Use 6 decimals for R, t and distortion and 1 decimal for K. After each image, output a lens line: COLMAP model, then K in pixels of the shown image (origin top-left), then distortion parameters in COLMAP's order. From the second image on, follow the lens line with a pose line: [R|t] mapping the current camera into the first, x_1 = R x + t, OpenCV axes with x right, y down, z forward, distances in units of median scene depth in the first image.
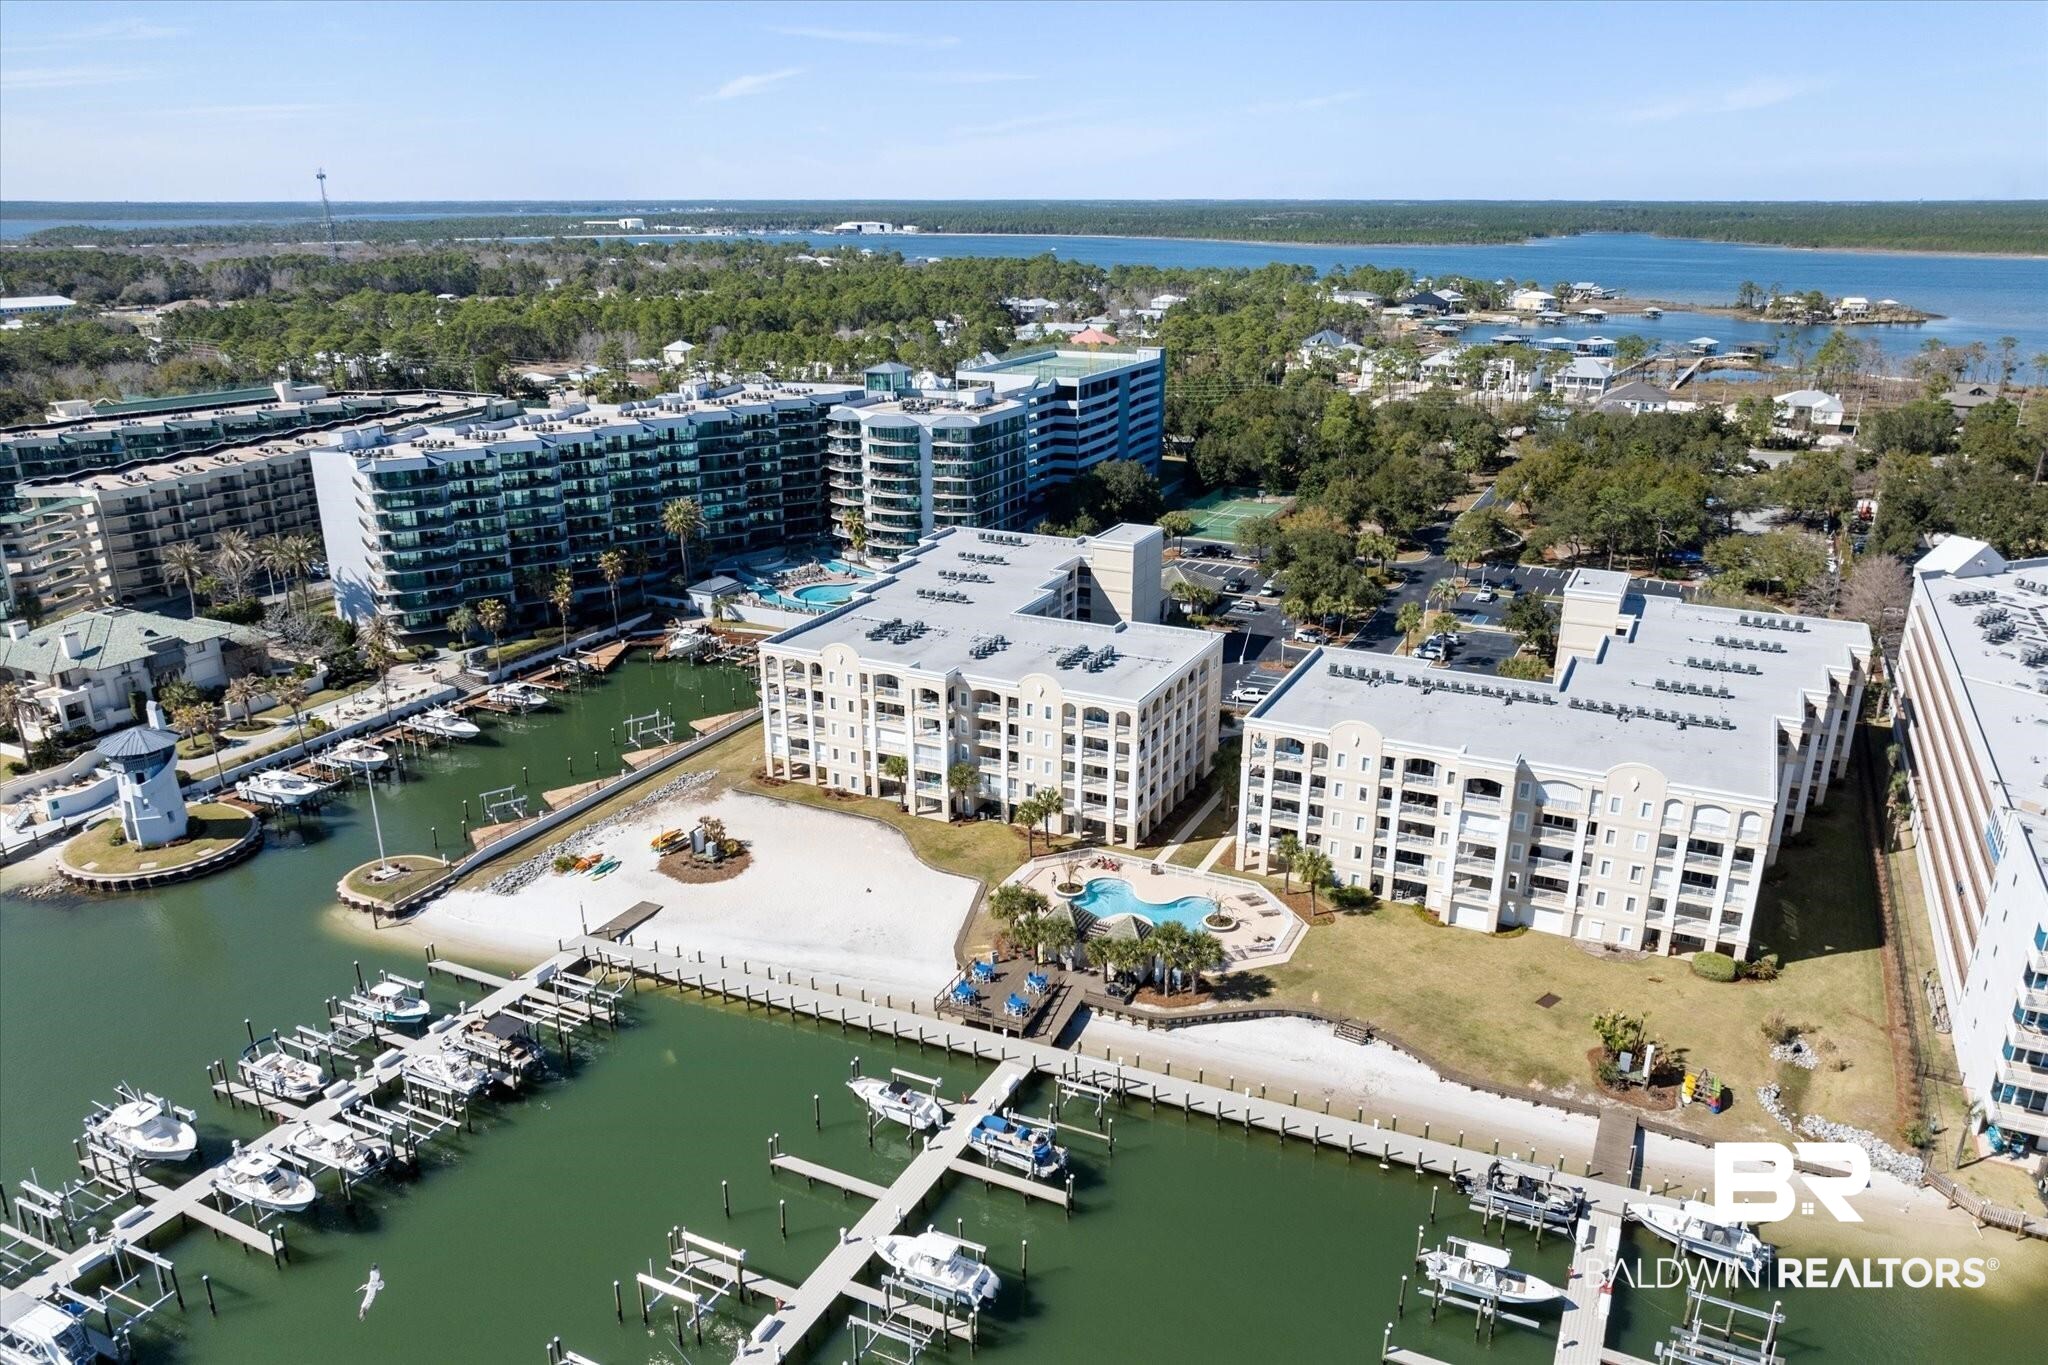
lens RADIAL K [[1435.2, 0, 1014.0], [0, 1435.2, 718.0], [0, 0, 1]] dist [-0.016849, -0.024401]
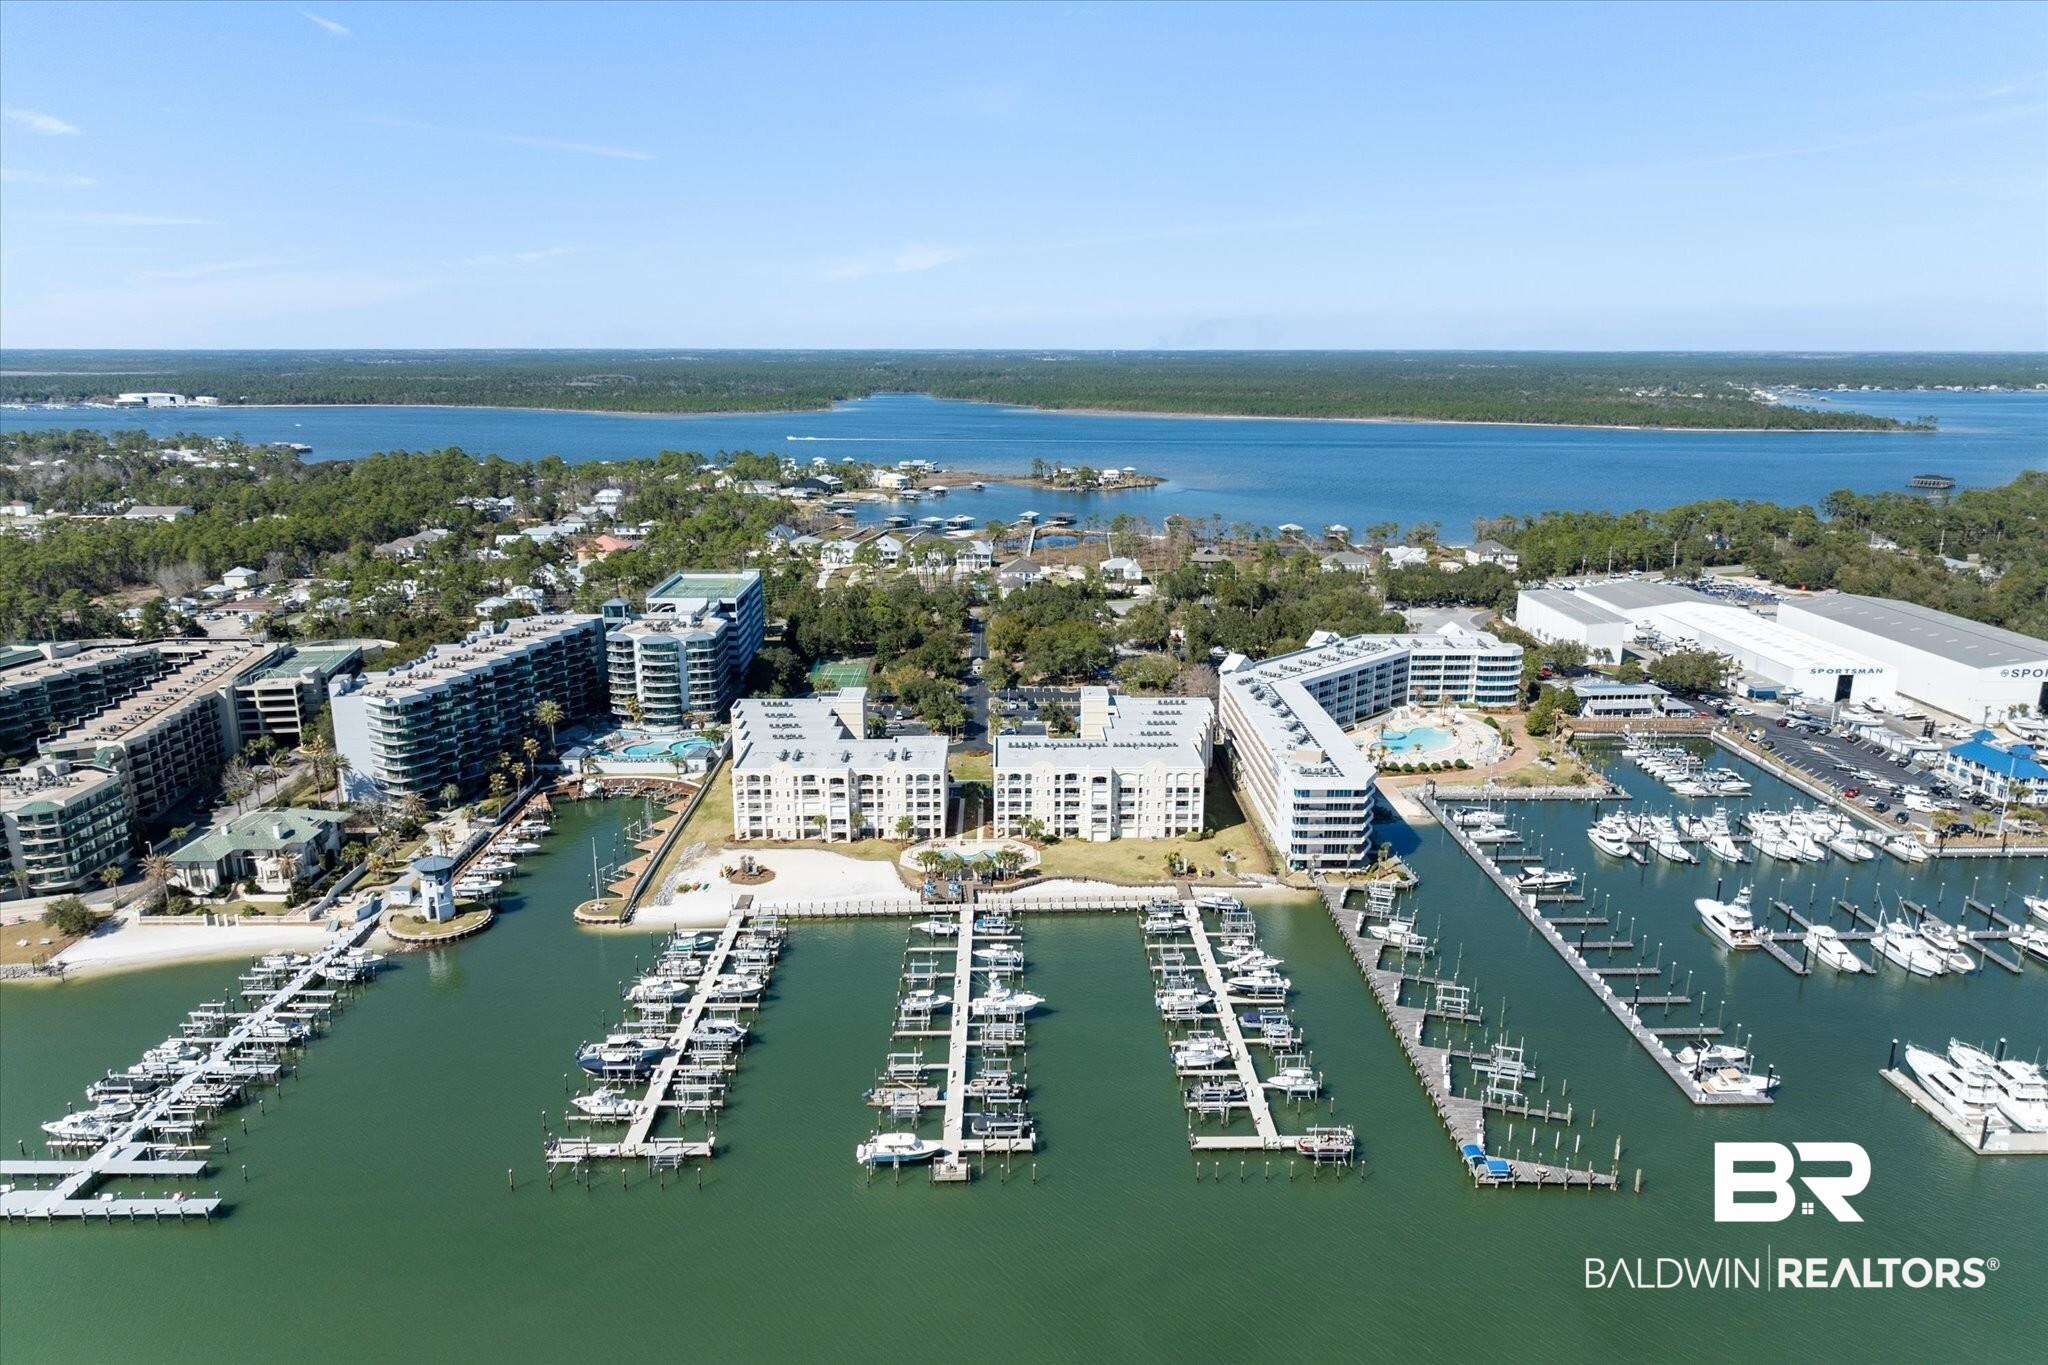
lens RADIAL K [[1435.2, 0, 1016.6], [0, 1435.2, 698.0], [0, 0, 1]] dist [-0.016849, -0.024401]
pose [[0.888146, -0.106641, 0.447018, -0.689009], [0.153832, 0.985578, -0.070517, 0.047995], [-0.433051, 0.131395, 0.891741, -0.896005]]
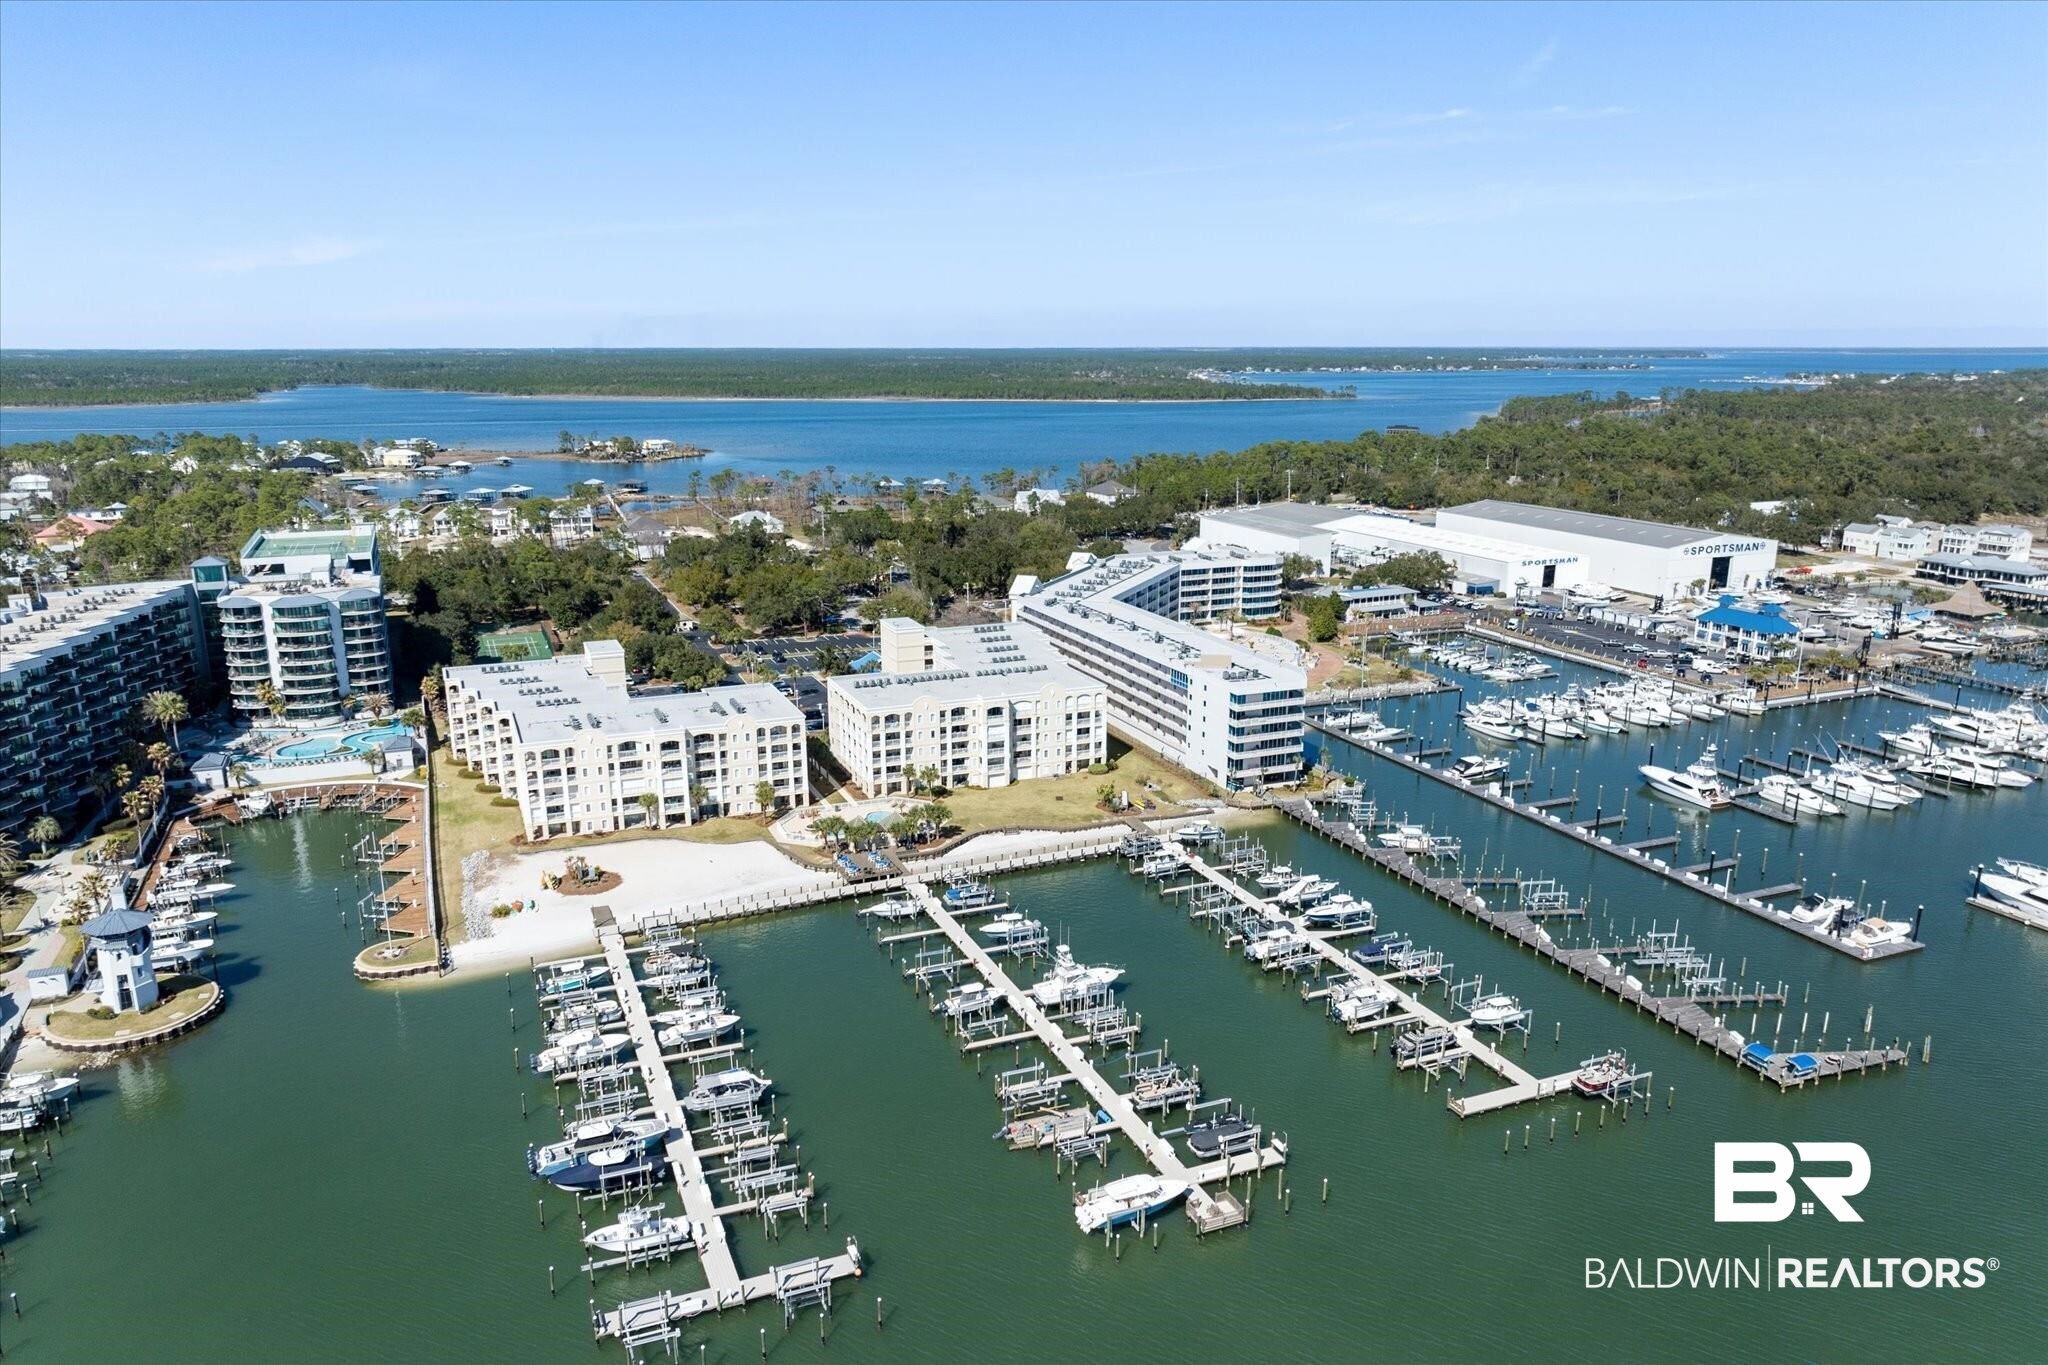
lens RADIAL K [[1435.2, 0, 1022.2], [0, 1435.2, 687.9], [0, 0, 1]] dist [-0.016849, -0.024401]
pose [[0.651474, -0.174137, 0.738416, -0.877681], [0.257242, 0.966347, 0.000934, 0.019428], [-0.713728, 0.189343, 0.674345, -0.299040]]
